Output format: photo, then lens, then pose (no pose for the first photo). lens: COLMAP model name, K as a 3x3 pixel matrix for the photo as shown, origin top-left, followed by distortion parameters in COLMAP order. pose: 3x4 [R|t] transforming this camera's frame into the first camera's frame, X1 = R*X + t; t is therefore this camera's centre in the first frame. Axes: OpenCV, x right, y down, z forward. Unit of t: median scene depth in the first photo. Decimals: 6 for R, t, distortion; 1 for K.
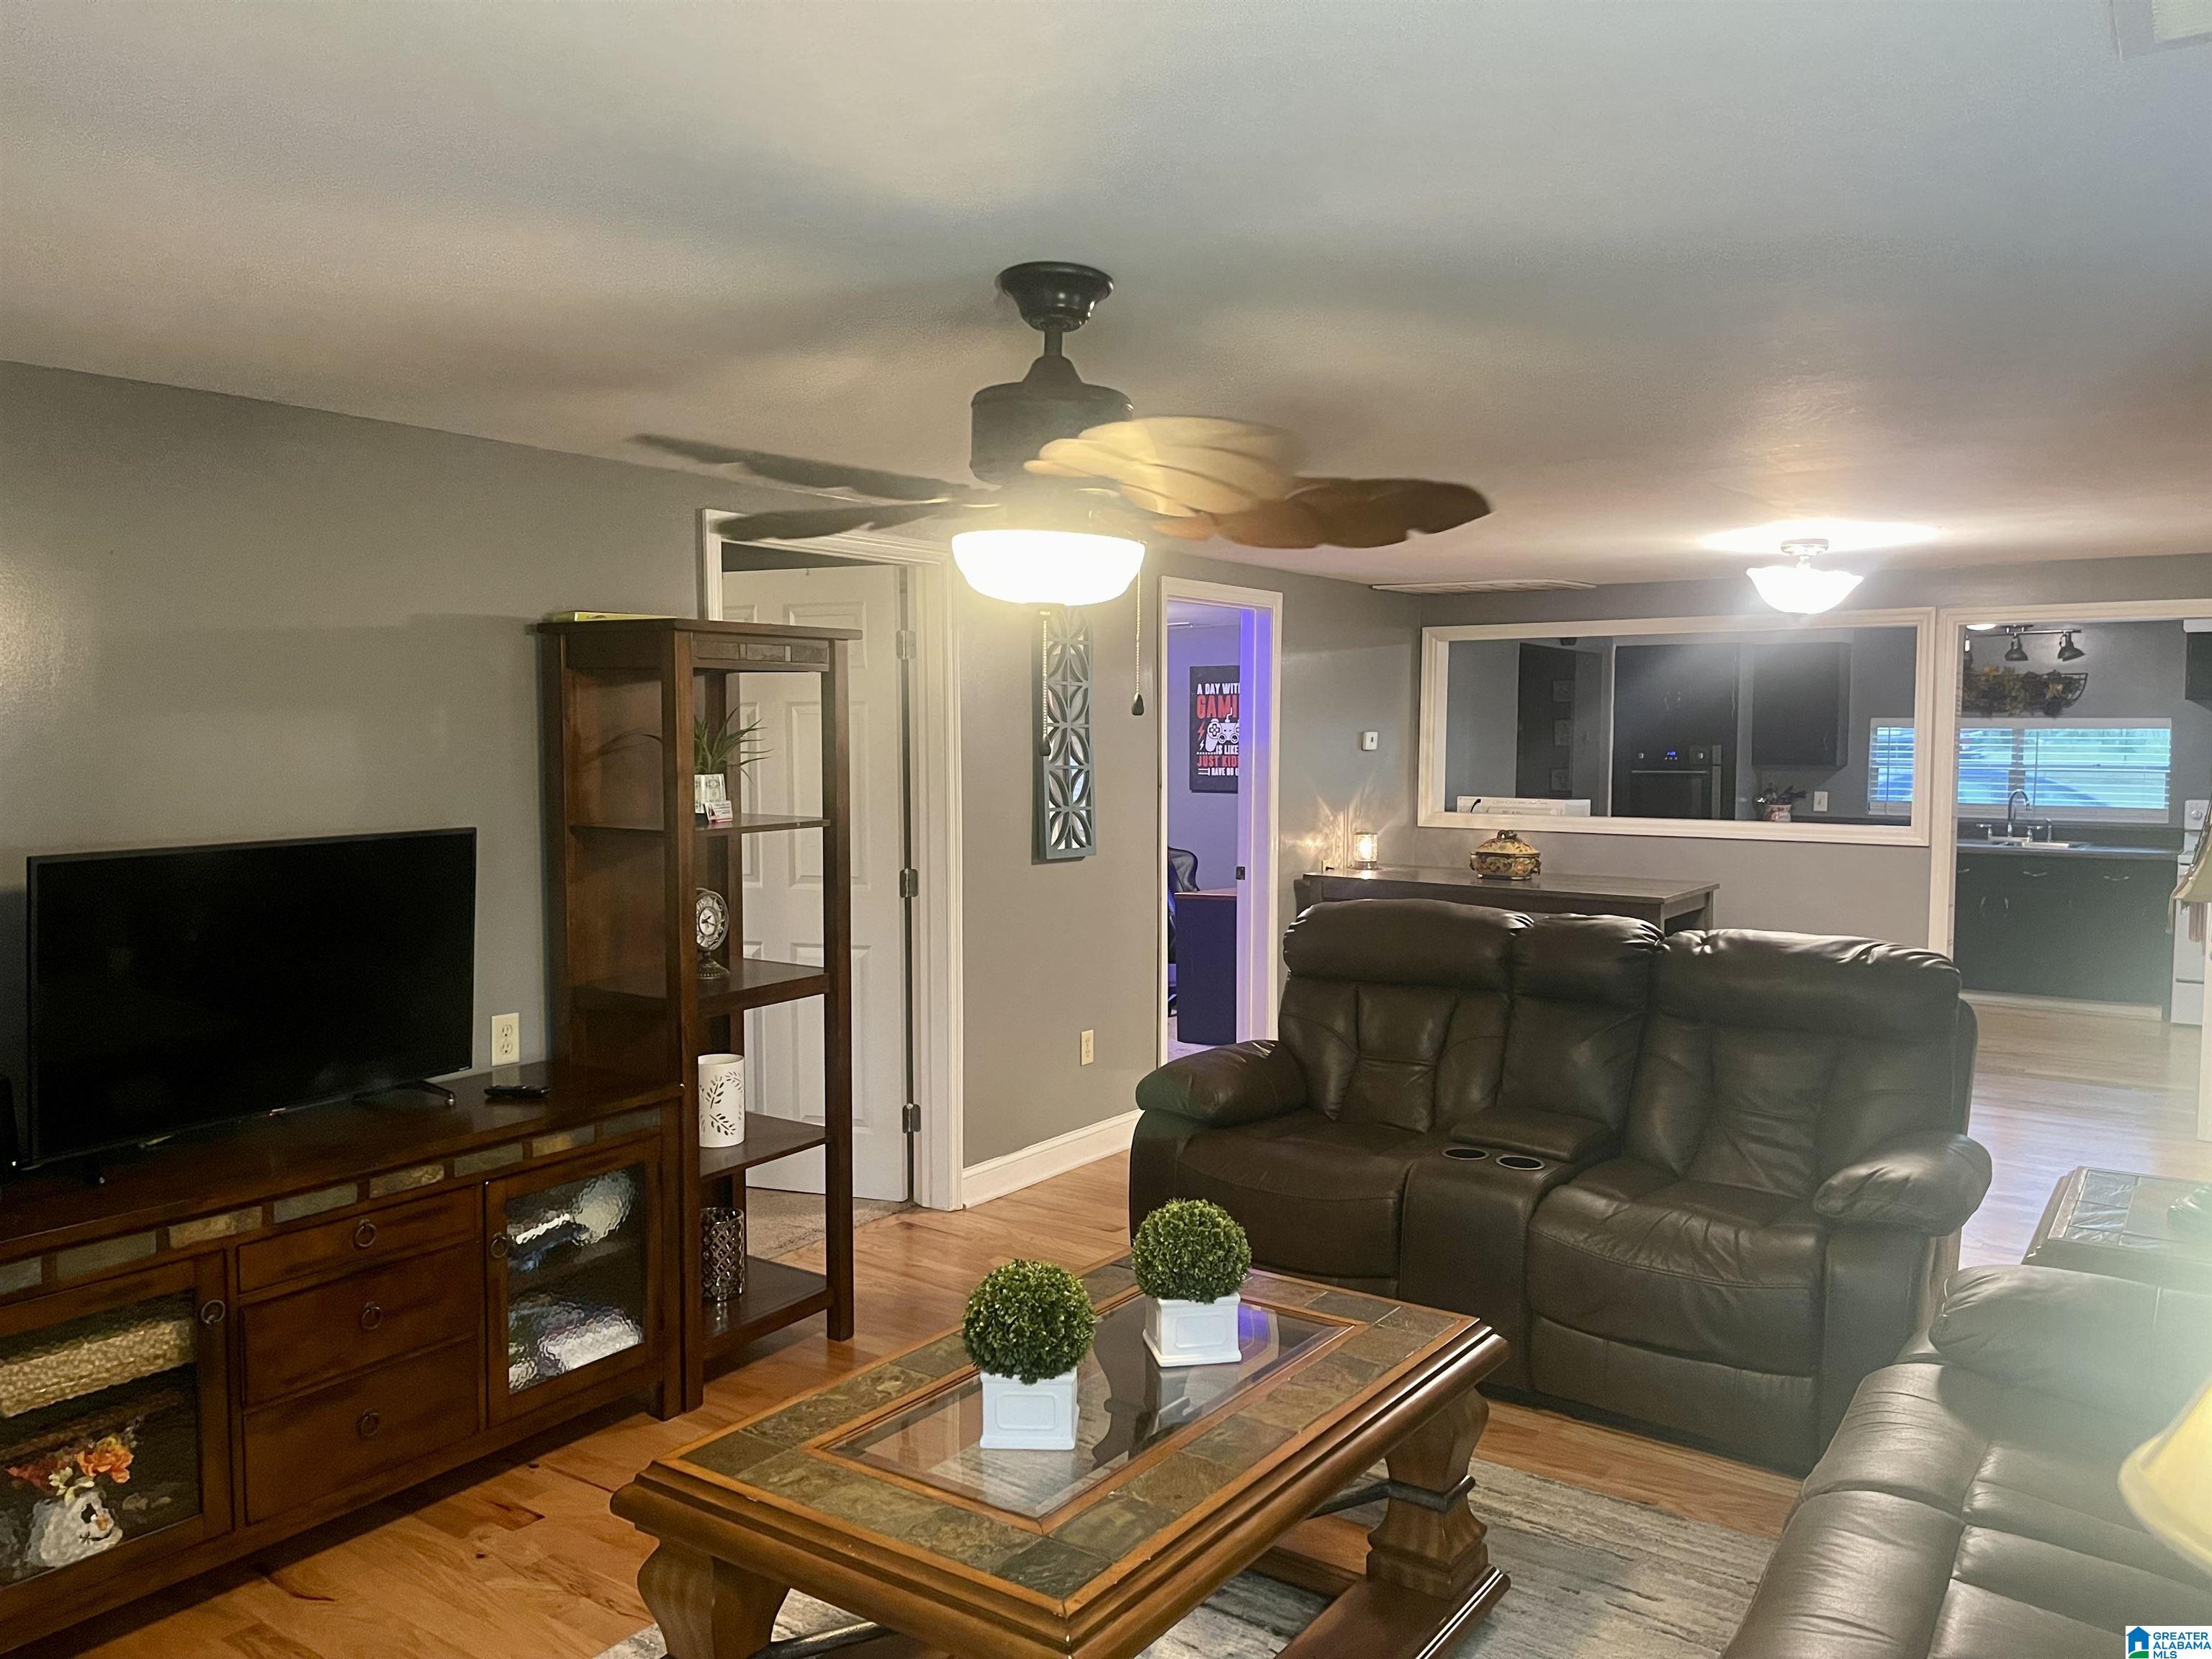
lens RADIAL K [[1710.2, 0, 1099.6], [0, 1710.2, 836.9], [0, 0, 1]] dist [0.003541, -0.005398]
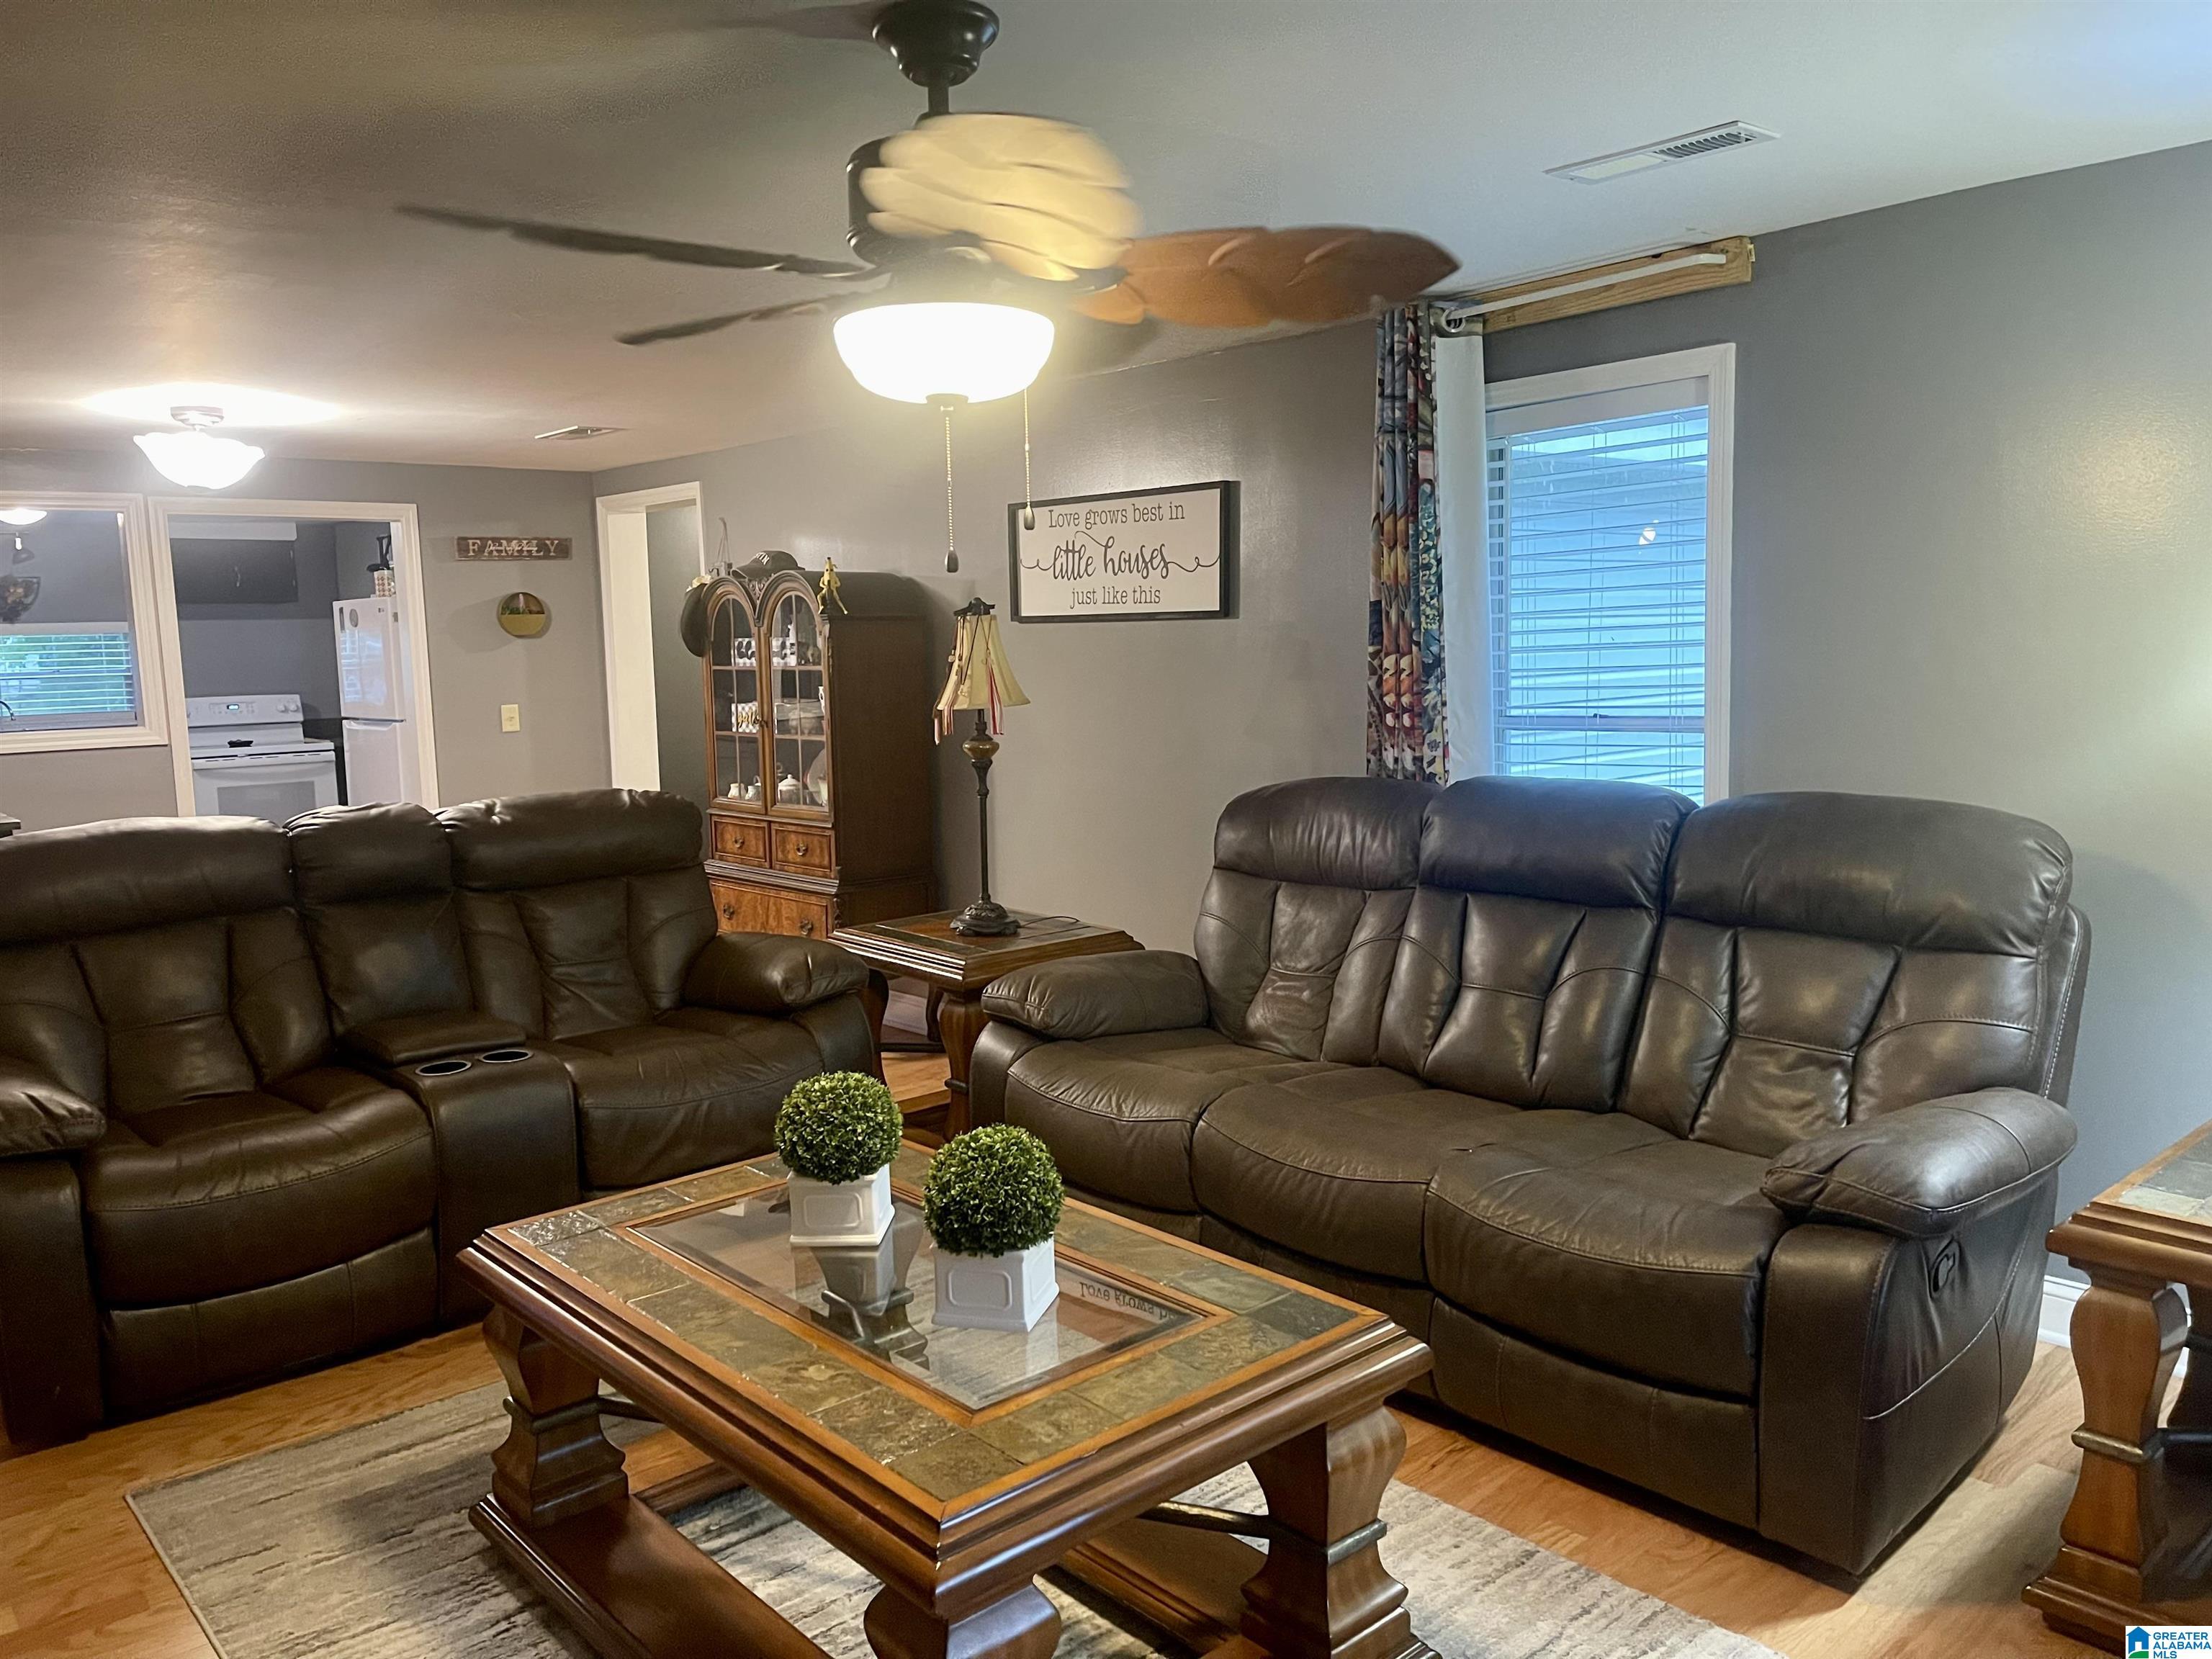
lens RADIAL K [[1710.2, 0, 1099.6], [0, 1710.2, 836.9], [0, 0, 1]] dist [0.003541, -0.005398]
pose [[0.250907, -0.134730, 0.958589, -0.384446], [0.097464, 0.988751, 0.113458, -0.001543], [-0.963092, 0.064960, 0.261216, 0.303195]]
